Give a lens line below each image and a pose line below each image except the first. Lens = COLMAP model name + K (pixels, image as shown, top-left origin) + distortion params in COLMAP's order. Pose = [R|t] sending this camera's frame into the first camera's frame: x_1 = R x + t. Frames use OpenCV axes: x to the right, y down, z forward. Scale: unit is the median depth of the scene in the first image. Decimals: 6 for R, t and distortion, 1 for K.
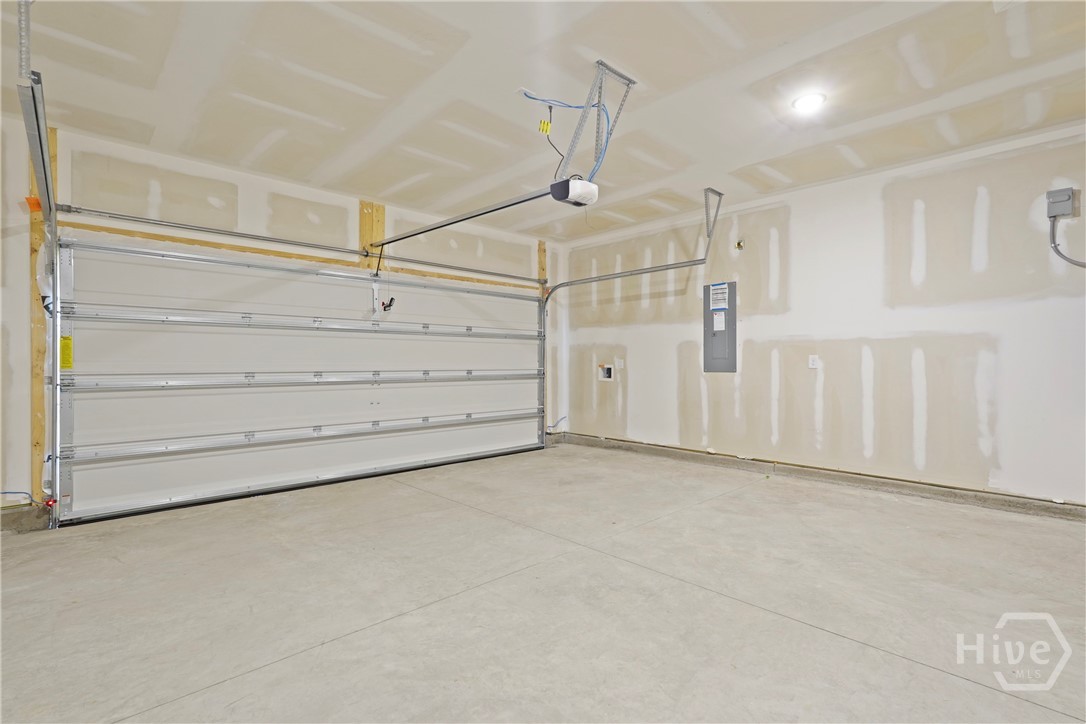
lens RADIAL K [[508.1, 0, 542.0], [0, 508.1, 363.2], [0, 0, 1]] dist [0.000305, 0.000017]
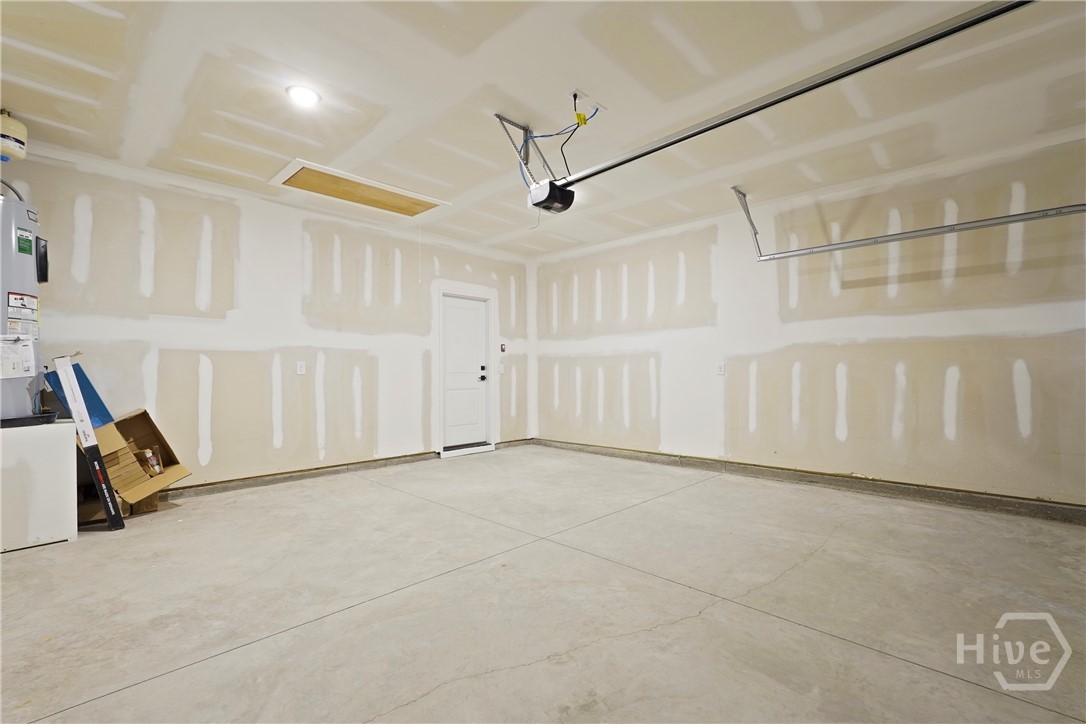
lens RADIAL K [[479.5, 0, 544.3], [0, 479.5, 368.7], [0, 0, 1]] dist [-0.005870, 0.003290]
pose [[-0.998908, 0.003668, -0.046572, 0.130197], [0.004108, 0.999948, -0.009358, 0.009174], [0.046536, -0.009539, -0.998871, 2.061369]]
